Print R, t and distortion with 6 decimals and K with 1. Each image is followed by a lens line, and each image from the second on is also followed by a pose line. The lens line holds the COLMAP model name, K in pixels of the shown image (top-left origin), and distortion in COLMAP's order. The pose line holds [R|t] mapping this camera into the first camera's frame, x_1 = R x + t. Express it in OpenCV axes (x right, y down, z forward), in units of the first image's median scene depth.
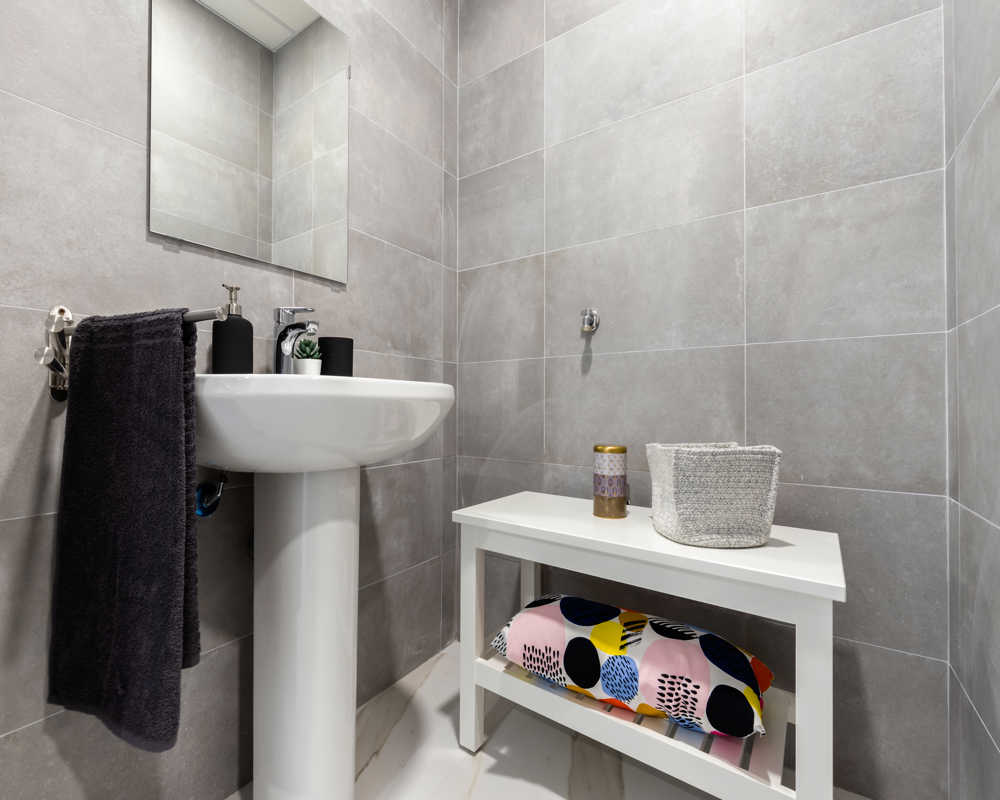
lens RADIAL K [[450.3, 0, 496.4], [0, 450.3, 401.2], [0, 0, 1]] dist [0.001592, -0.001585]
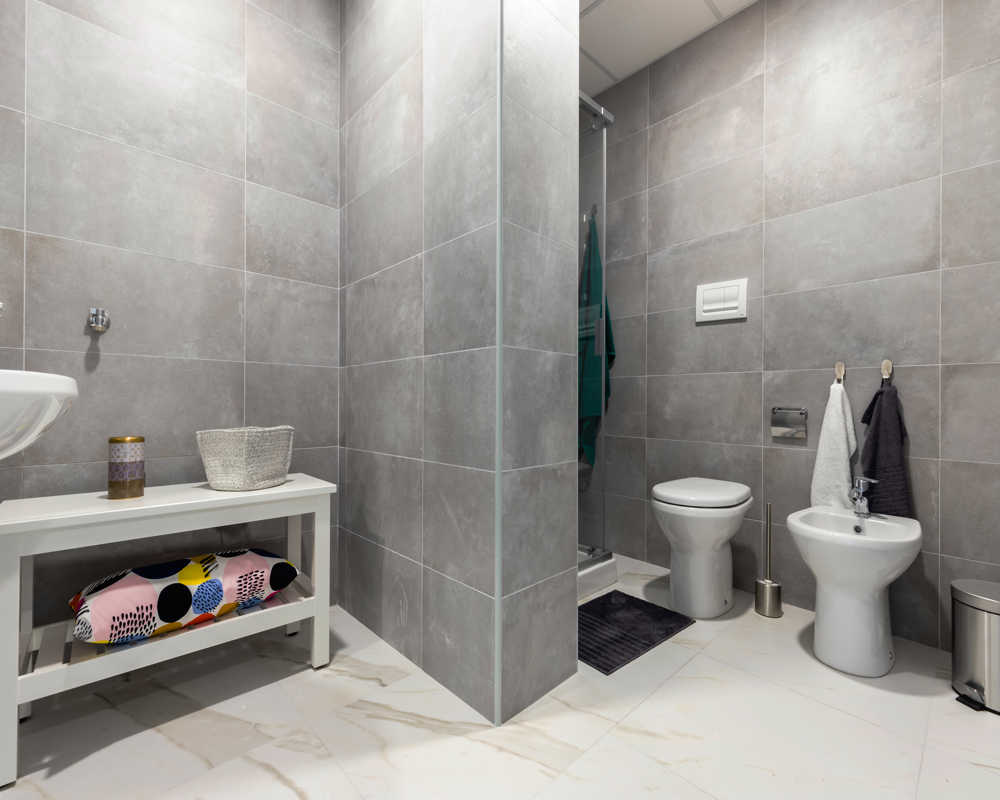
lens RADIAL K [[450.3, 0, 500.6], [0, 450.3, 402.1], [0, 0, 1]] dist [0.001592, -0.001585]
pose [[0.213168, 0.002574, 0.977012, -0.845695], [-0.011828, 0.999930, -0.000054, -0.002627], [-0.976944, -0.011545, 0.213183, -0.173753]]
